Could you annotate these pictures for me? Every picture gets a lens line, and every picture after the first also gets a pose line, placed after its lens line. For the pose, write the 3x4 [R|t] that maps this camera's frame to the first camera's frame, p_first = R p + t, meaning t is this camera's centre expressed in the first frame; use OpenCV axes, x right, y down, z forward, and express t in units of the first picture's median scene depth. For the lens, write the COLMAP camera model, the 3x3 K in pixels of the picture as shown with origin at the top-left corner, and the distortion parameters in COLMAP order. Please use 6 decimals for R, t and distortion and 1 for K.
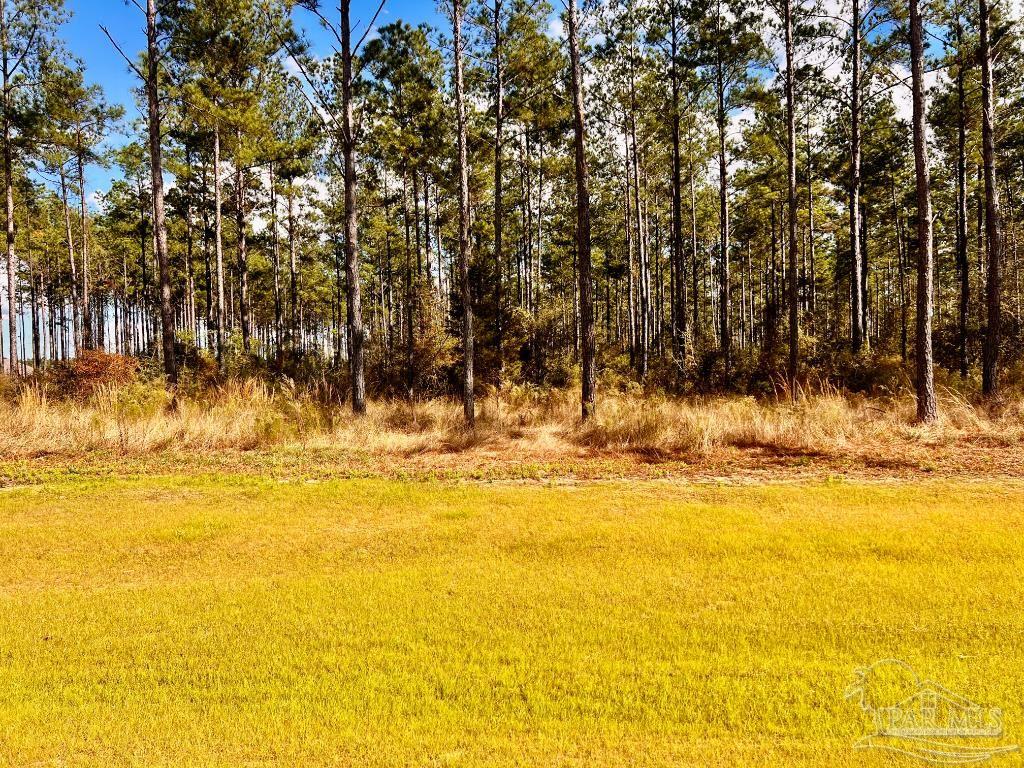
lens RADIAL K [[786.2, 0, 511.9], [0, 786.2, 383.1], [0, 0, 1]] dist [0.016550, -0.024213]
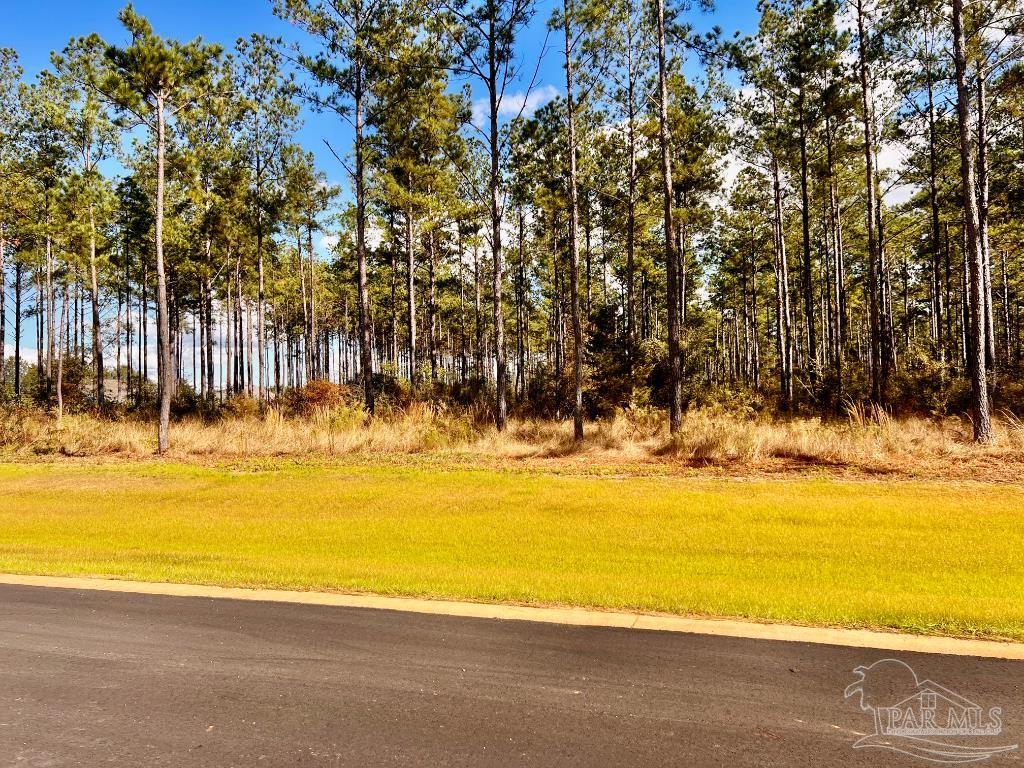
lens RADIAL K [[786.2, 0, 512.4], [0, 786.2, 384.6], [0, 0, 1]] dist [0.016550, -0.024213]
pose [[0.968188, -0.005487, -0.250164, 0.098220], [-0.001766, 0.999585, -0.028758, 0.001696], [0.250217, 0.028285, 0.967776, -0.161573]]
